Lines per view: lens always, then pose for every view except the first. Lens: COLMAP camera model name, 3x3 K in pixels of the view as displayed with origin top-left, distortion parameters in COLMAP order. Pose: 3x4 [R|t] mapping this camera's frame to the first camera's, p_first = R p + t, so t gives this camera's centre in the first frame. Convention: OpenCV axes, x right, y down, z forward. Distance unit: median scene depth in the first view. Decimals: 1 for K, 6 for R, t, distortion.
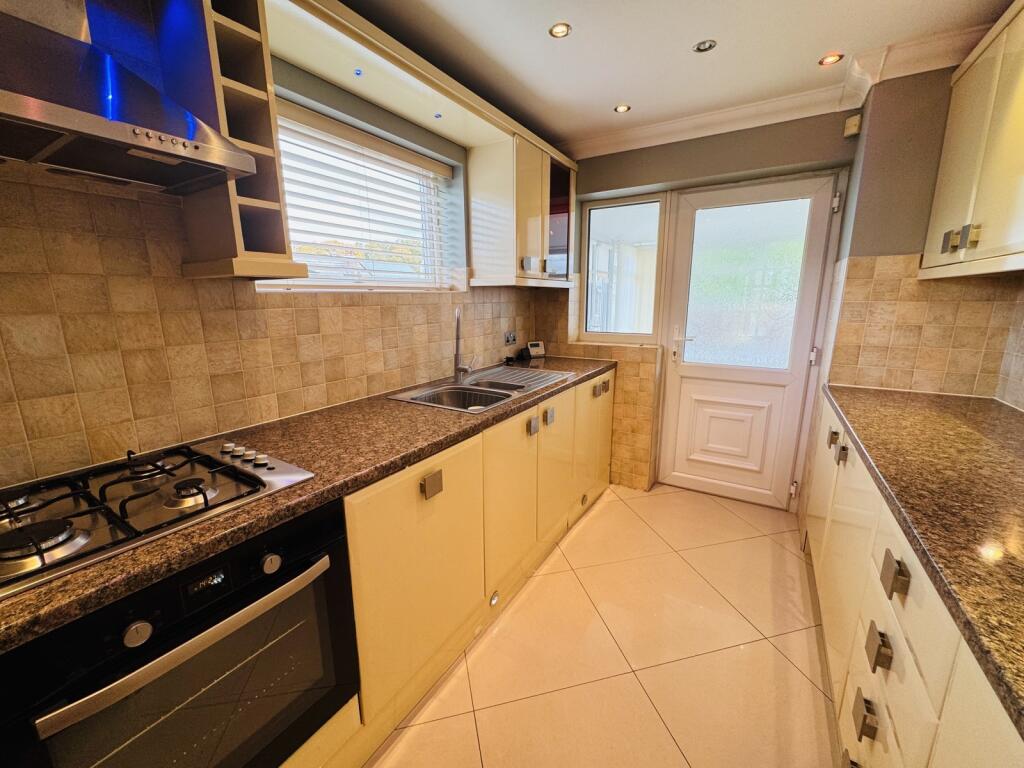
lens RADIAL K [[410.5, 0, 511.1], [0, 410.5, 383.0], [0, 0, 1]] dist [-0.004284, 0.000974]
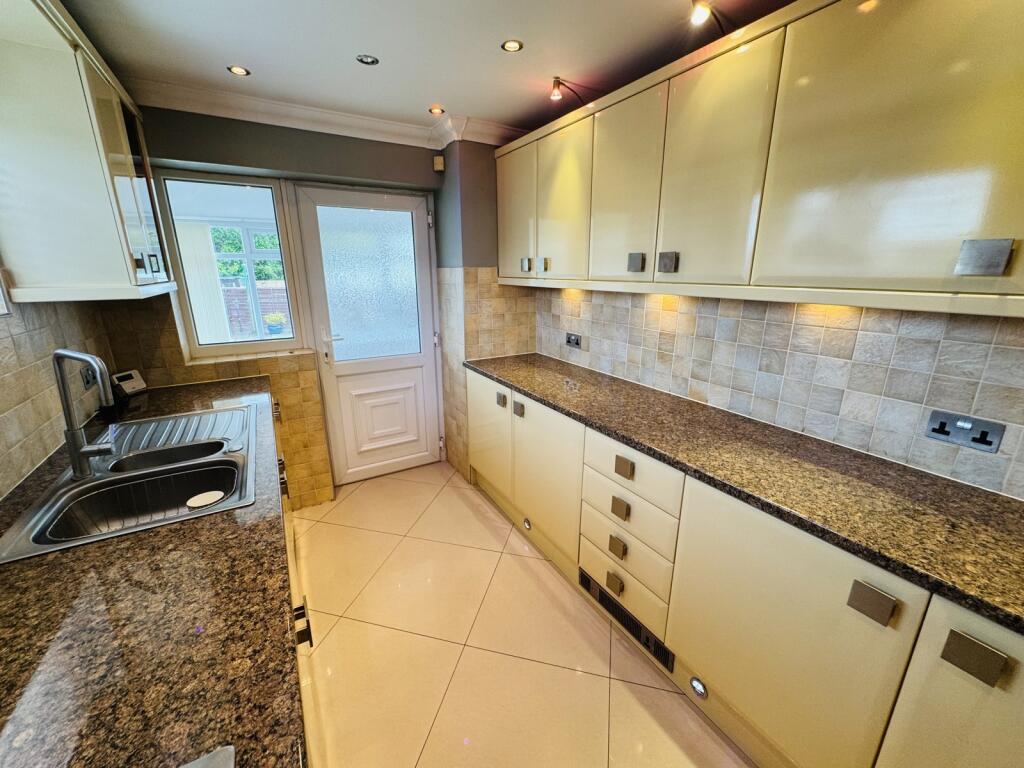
lens RADIAL K [[410.5, 0, 511.3], [0, 410.5, 383.3], [0, 0, 1]] dist [-0.004284, 0.000974]
pose [[0.465039, -0.233193, 0.854026, -0.300230], [0.179263, 0.969504, 0.167111, -0.112726], [-0.866951, 0.075382, 0.492661, 0.186433]]
